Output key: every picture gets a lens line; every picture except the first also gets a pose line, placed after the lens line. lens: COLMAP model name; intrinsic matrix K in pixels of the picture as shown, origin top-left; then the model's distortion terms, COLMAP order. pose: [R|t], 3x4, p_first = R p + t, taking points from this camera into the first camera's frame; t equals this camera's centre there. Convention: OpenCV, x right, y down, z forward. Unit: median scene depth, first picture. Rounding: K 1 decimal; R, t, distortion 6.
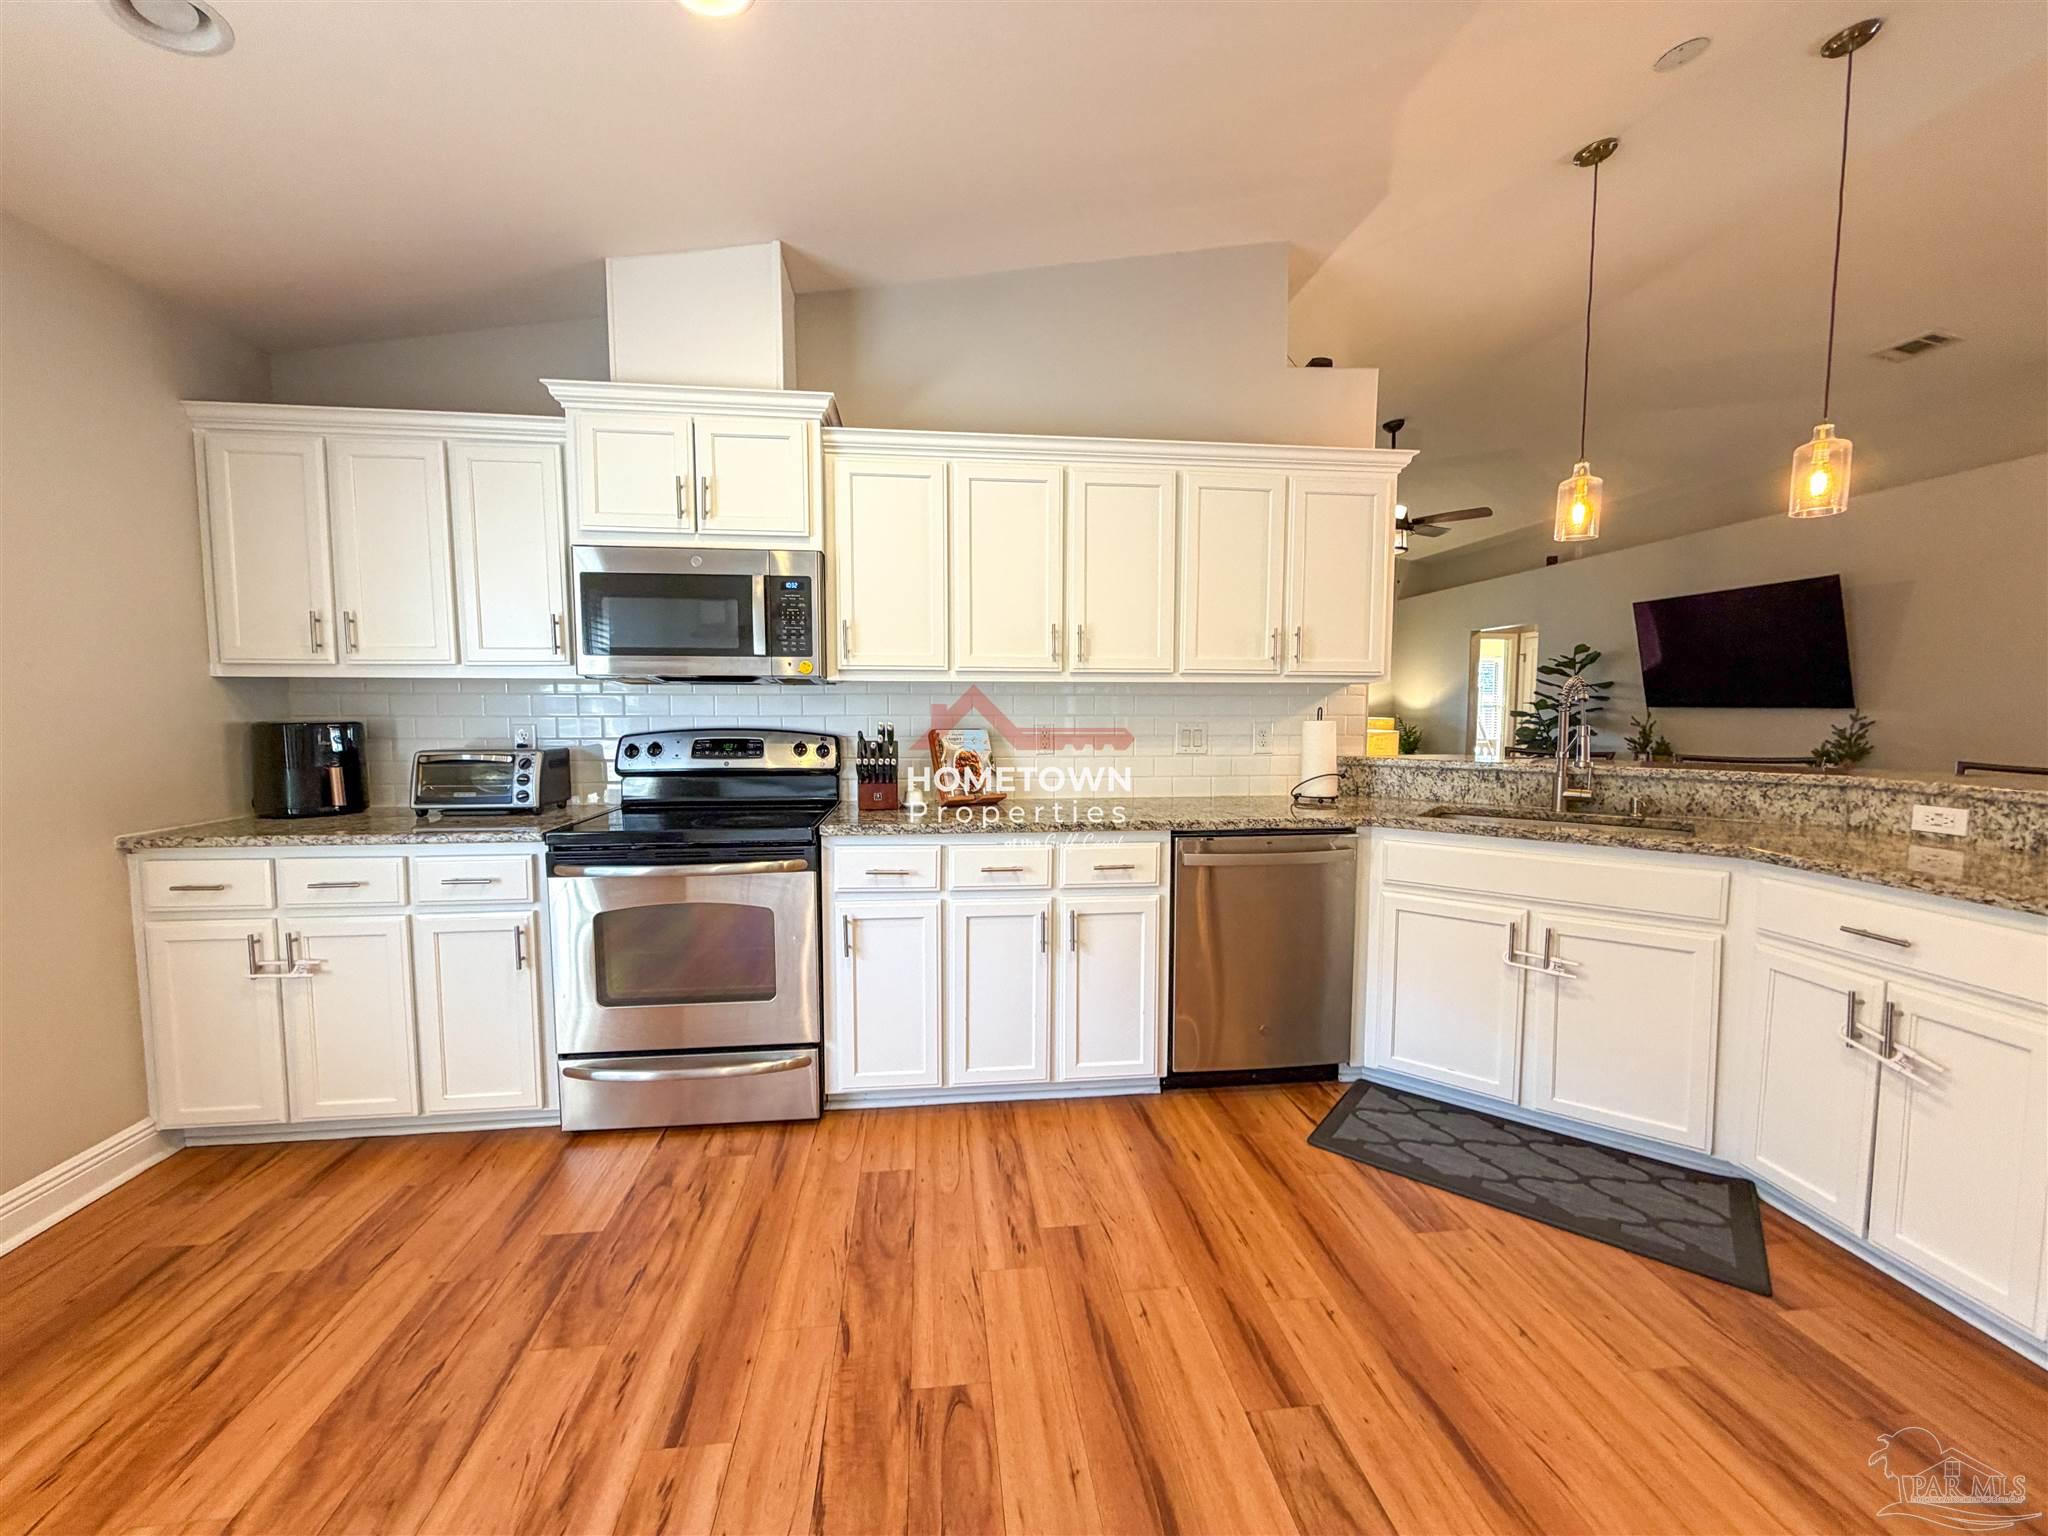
lens RADIAL K [[819.7, 0, 1015.4], [0, 819.7, 768.7], [0, 0, 1]] dist [-0.001563, 0.000531]
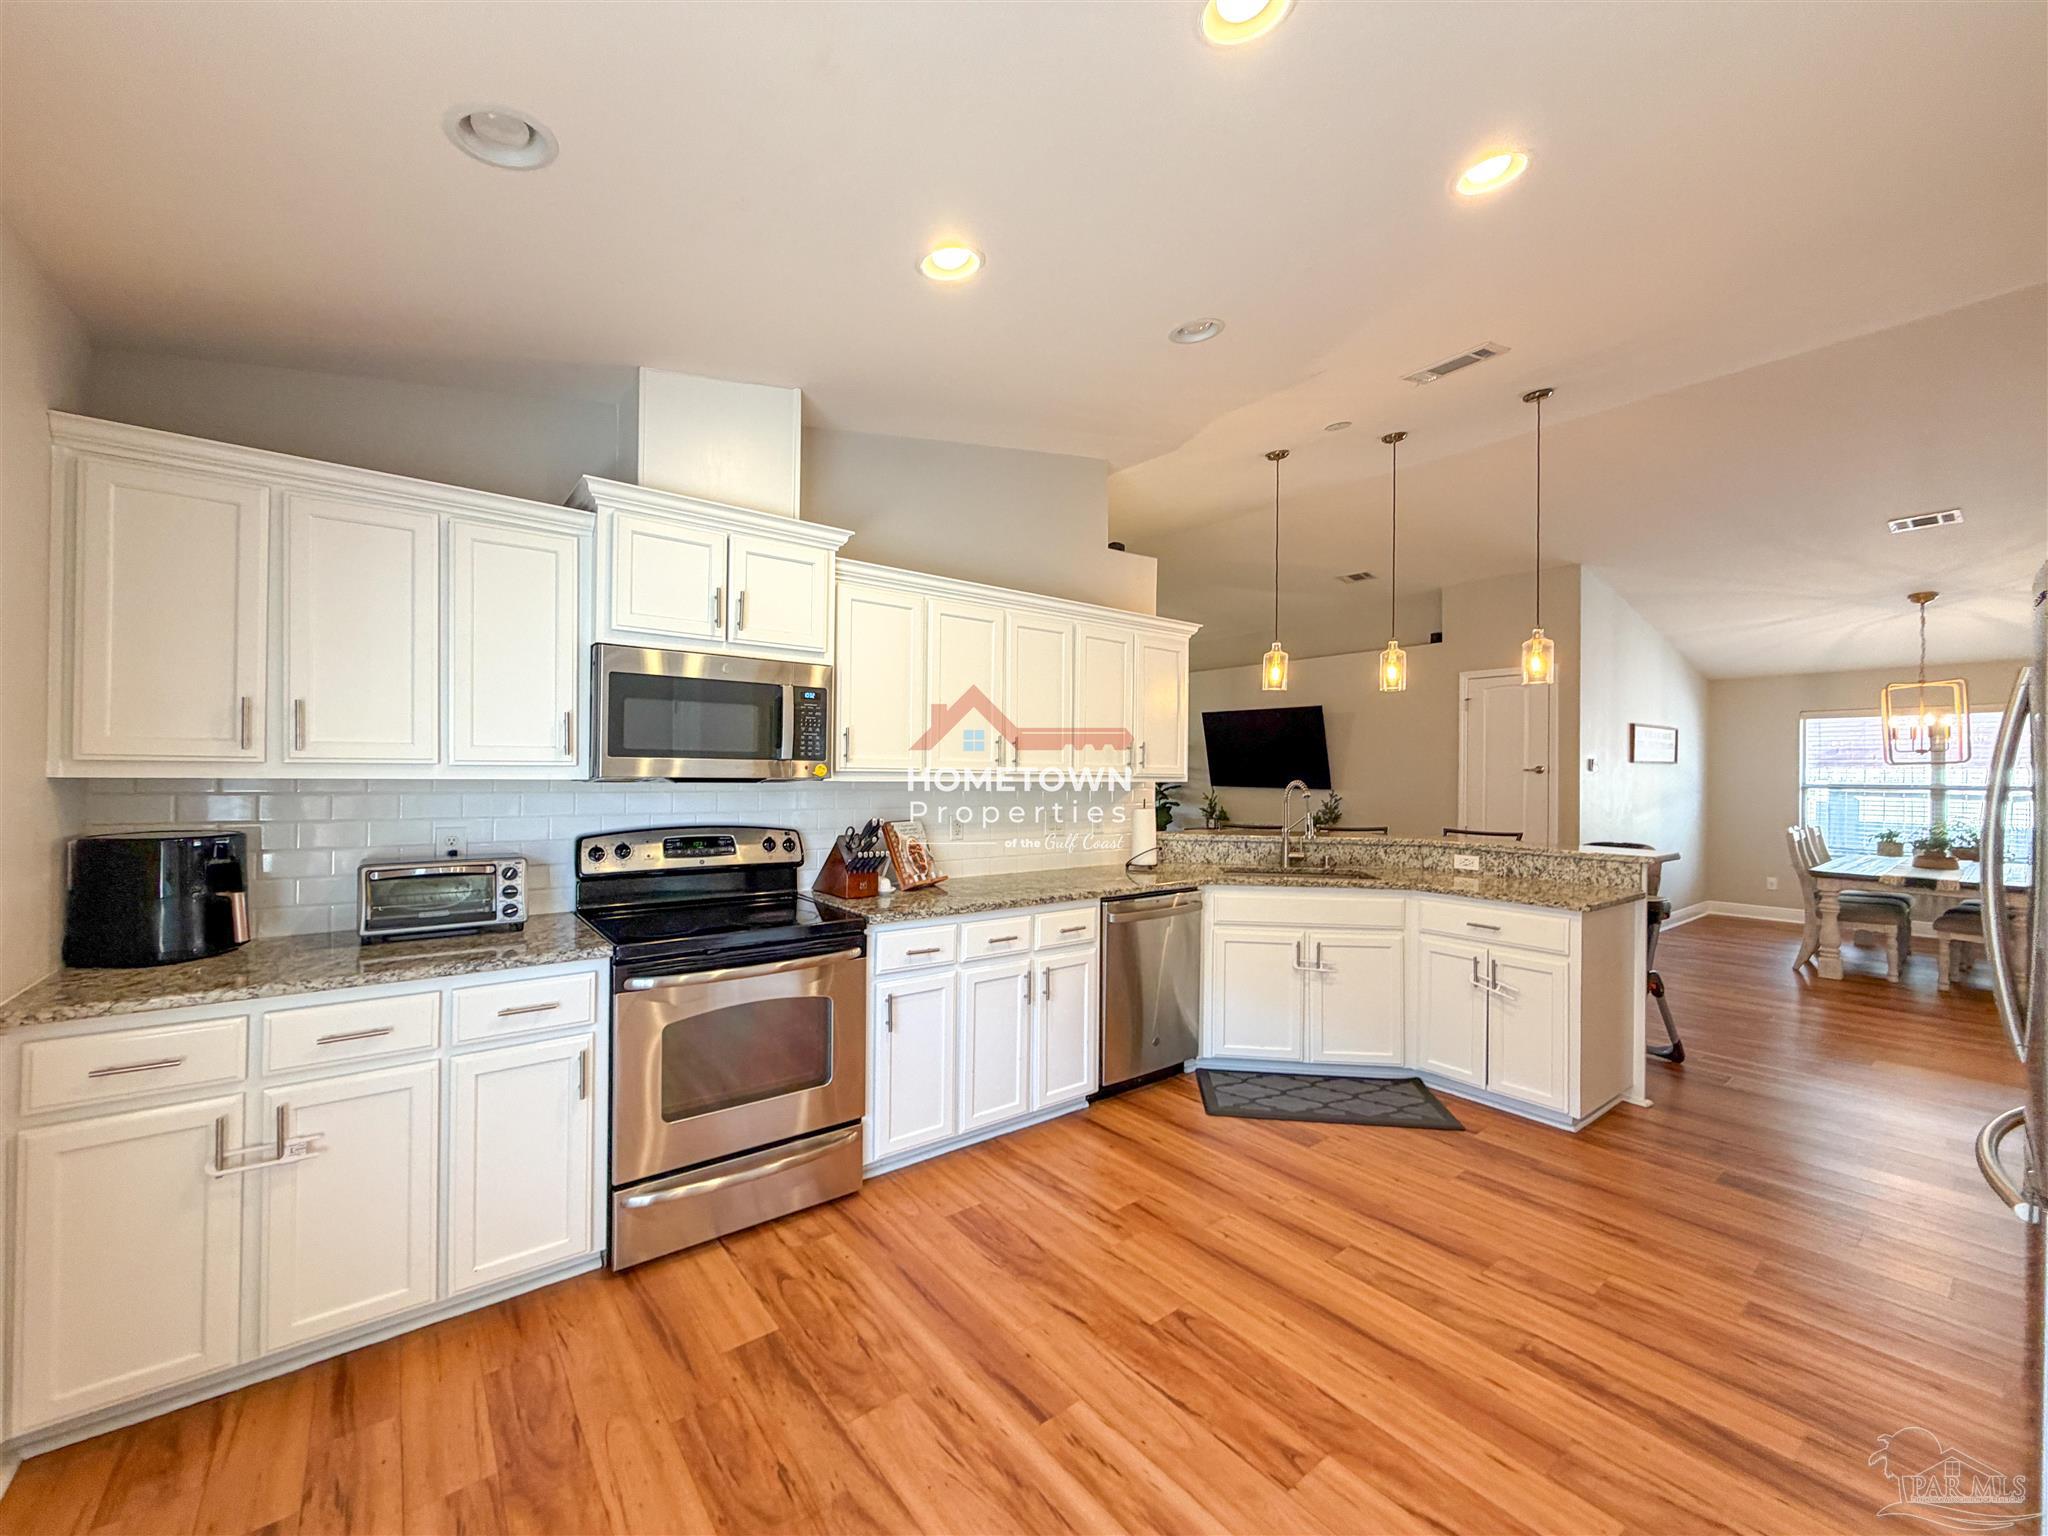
lens RADIAL K [[819.7, 0, 1015.4], [0, 819.7, 768.7], [0, 0, 1]] dist [-0.001563, 0.000531]
pose [[0.853256, 0.010588, 0.521385, -0.631171], [0.029564, 0.997204, -0.068633, -0.045645], [-0.520654, 0.073976, 0.850557, -0.064360]]
